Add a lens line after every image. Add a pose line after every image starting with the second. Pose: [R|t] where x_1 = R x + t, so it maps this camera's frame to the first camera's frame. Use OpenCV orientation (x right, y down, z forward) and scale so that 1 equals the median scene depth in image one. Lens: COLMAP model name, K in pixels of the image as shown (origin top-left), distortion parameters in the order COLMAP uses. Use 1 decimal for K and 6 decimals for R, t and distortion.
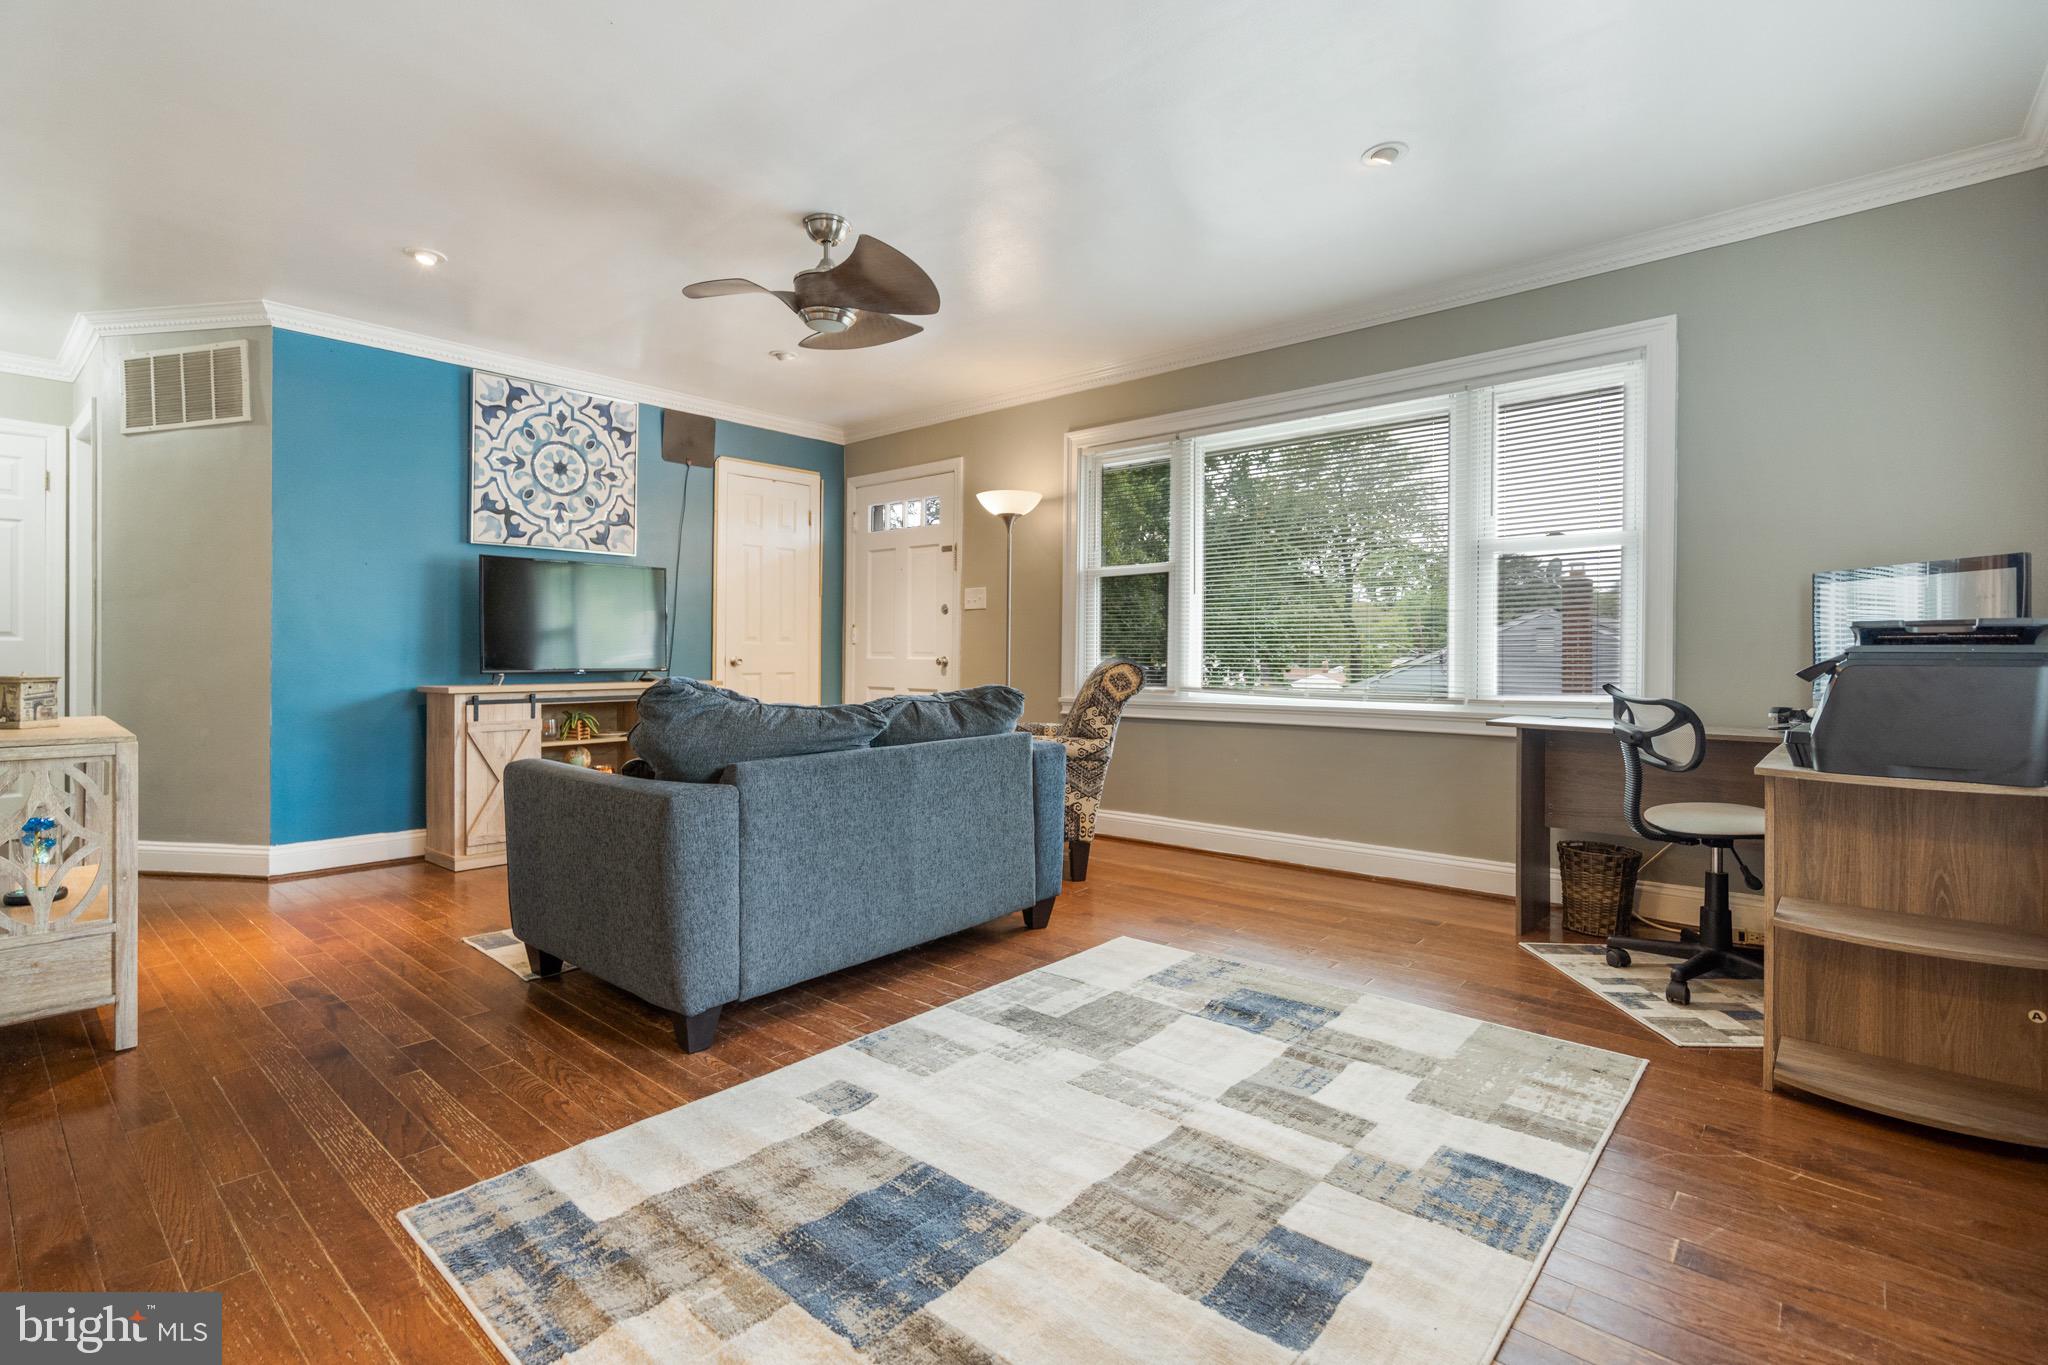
lens RADIAL K [[947.8, 0, 1019.7], [0, 947.8, 645.4], [0, 0, 1]] dist [0.002574, 0.000315]
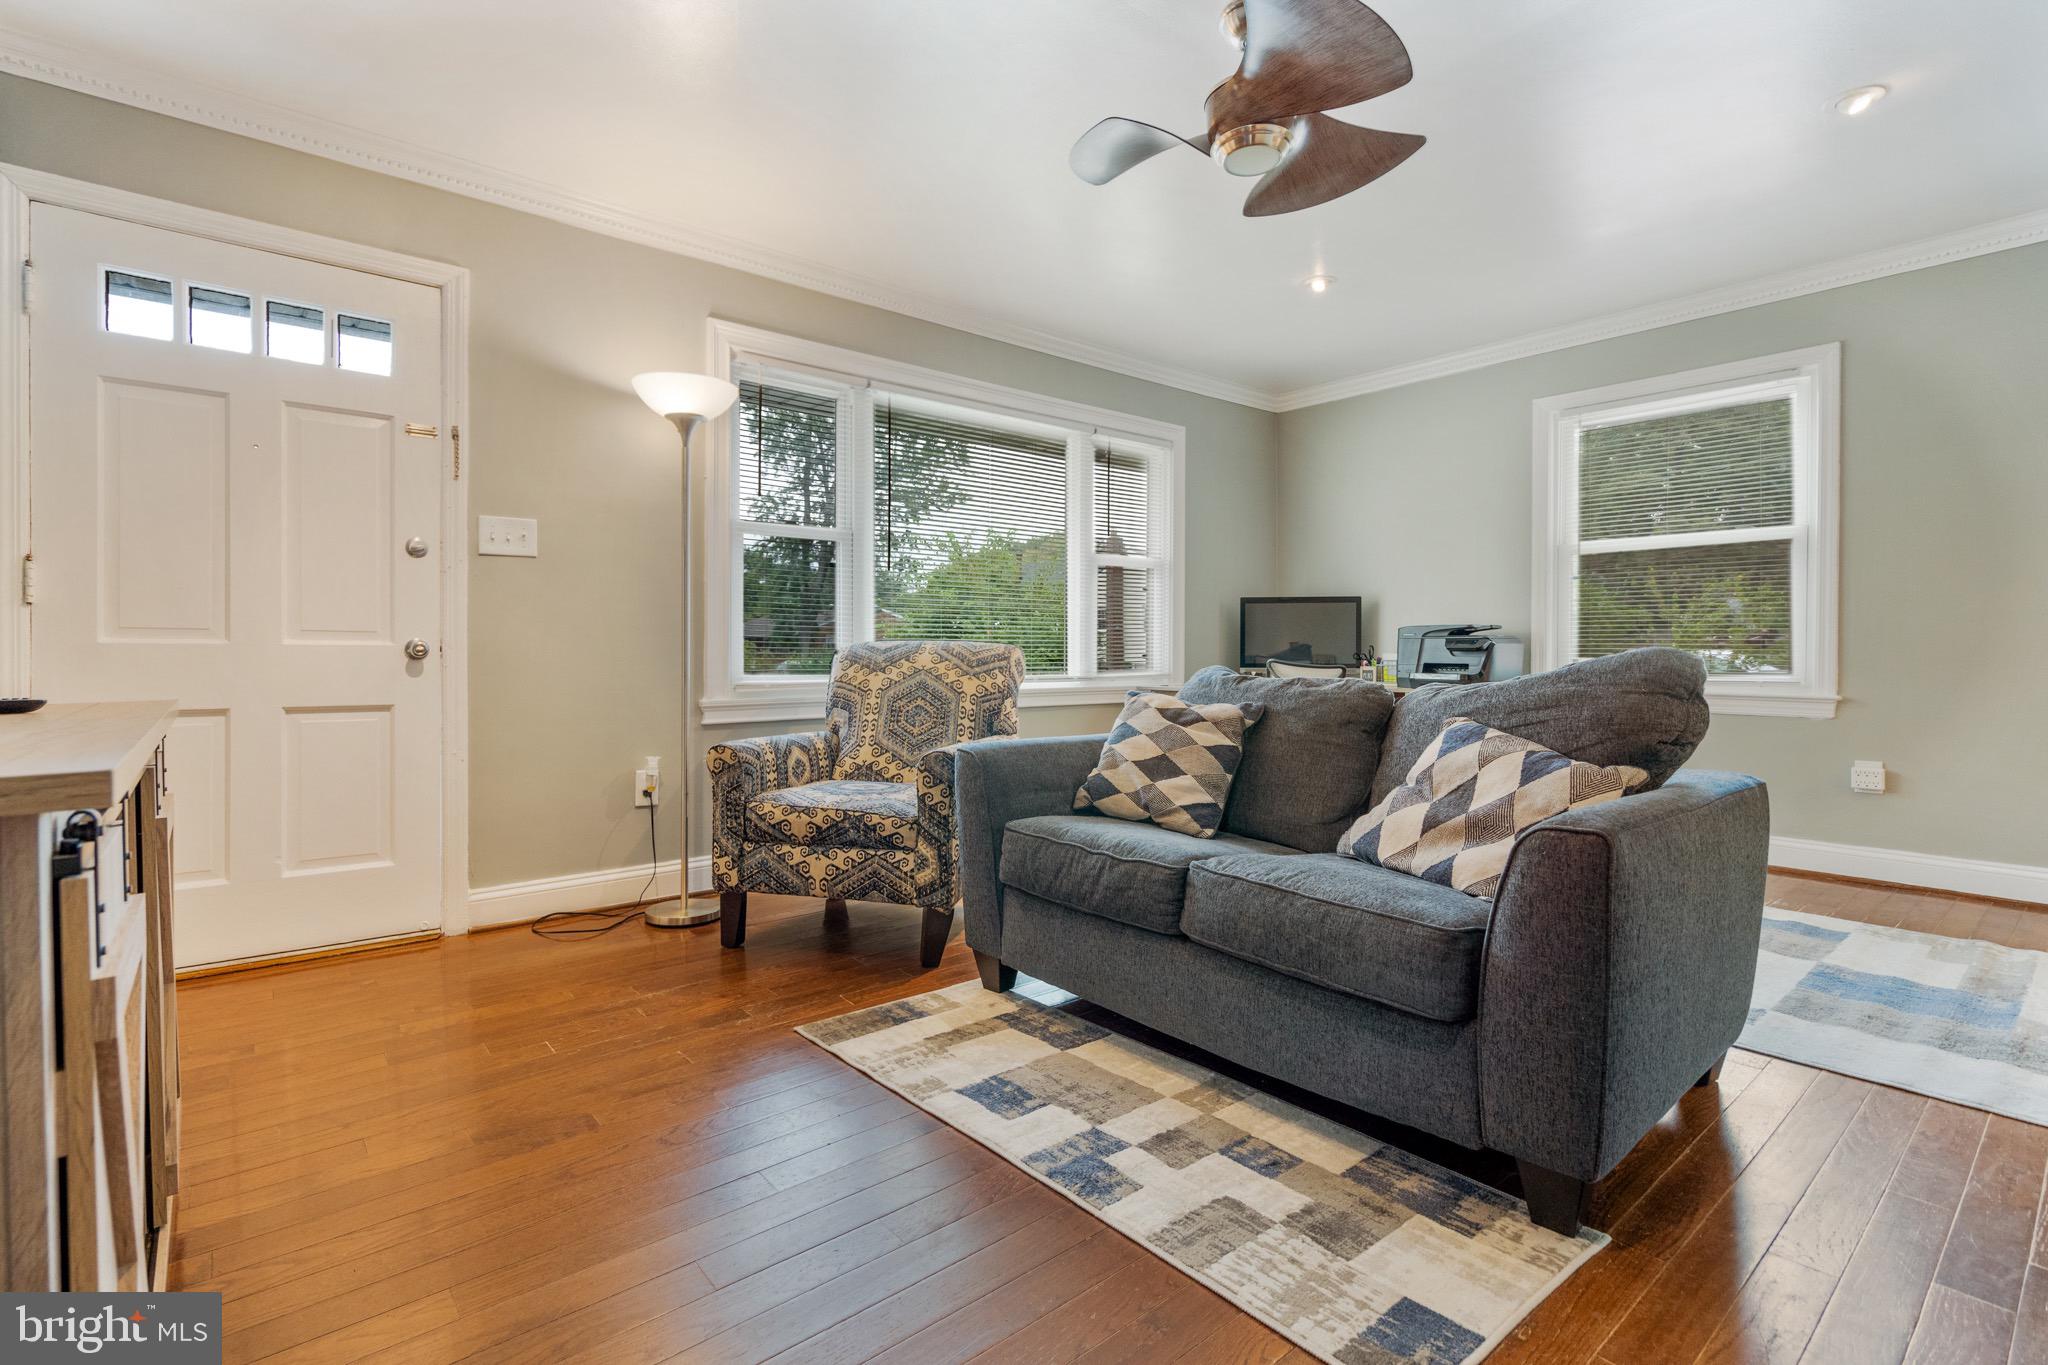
lens RADIAL K [[939.6, 0, 984.4], [0, 939.6, 657.3], [0, 0, 1]] dist [0.001738, 0.000775]
pose [[0.173828, -0.003249, 0.984771, -0.619385], [-0.004700, 0.999980, 0.004129, 0.020559], [-0.984765, -0.005346, 0.173809, 0.714110]]
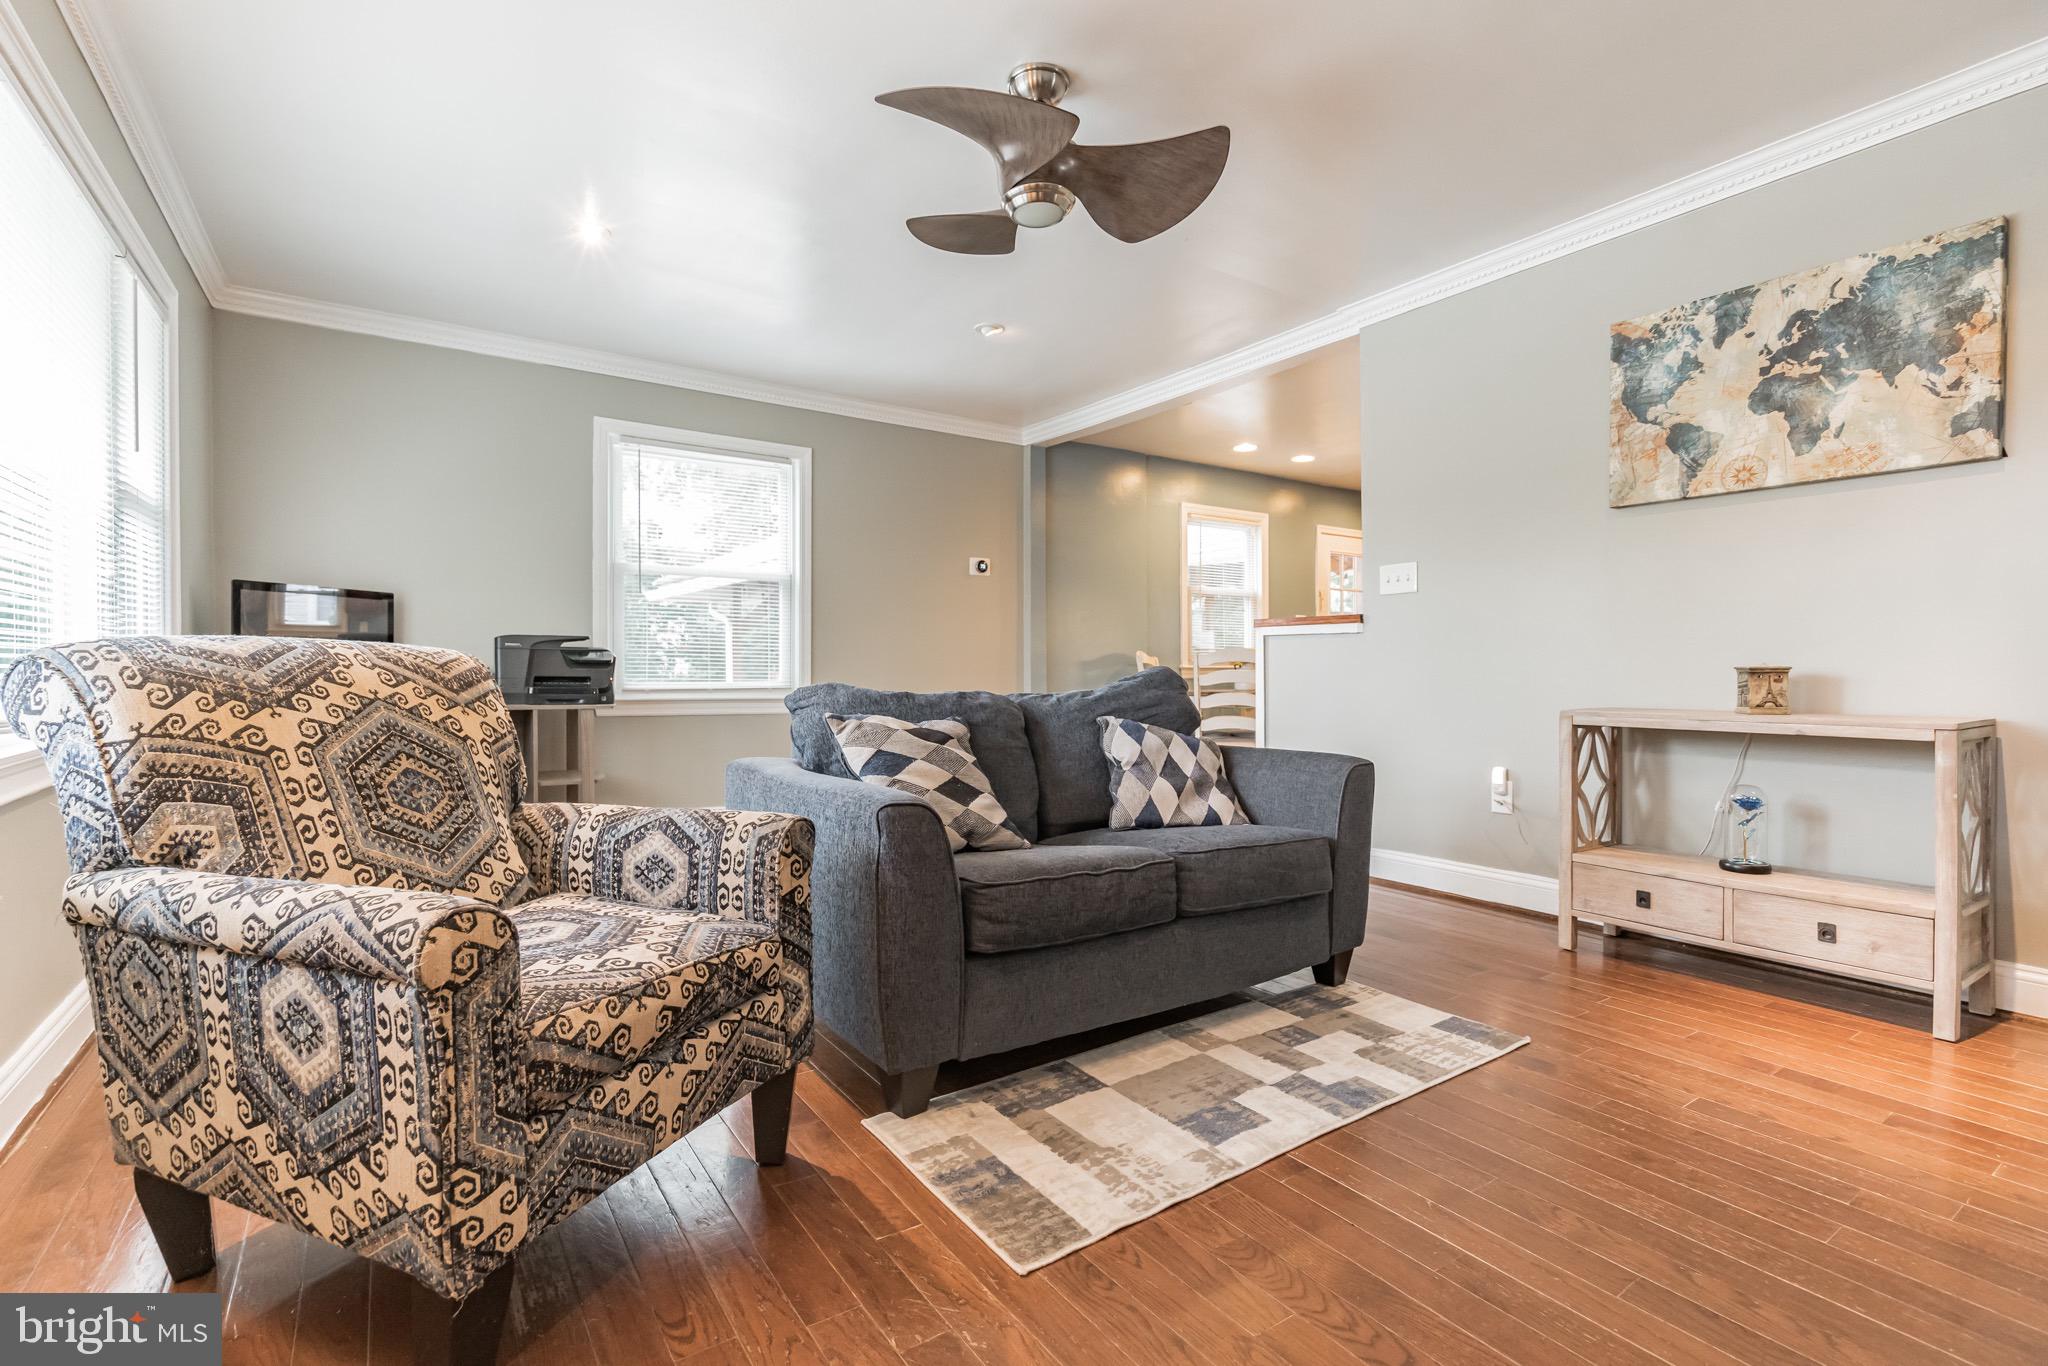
lens RADIAL K [[935.9, 0, 1025.1], [0, 935.9, 676.0], [0, 0, 1]] dist [-0.002916, -0.000025]
pose [[-0.967320, -0.007468, 0.253449, -0.258051], [-0.006455, 0.999968, 0.004830, 0.021145], [-0.253477, 0.003036, -0.967337, 1.156316]]
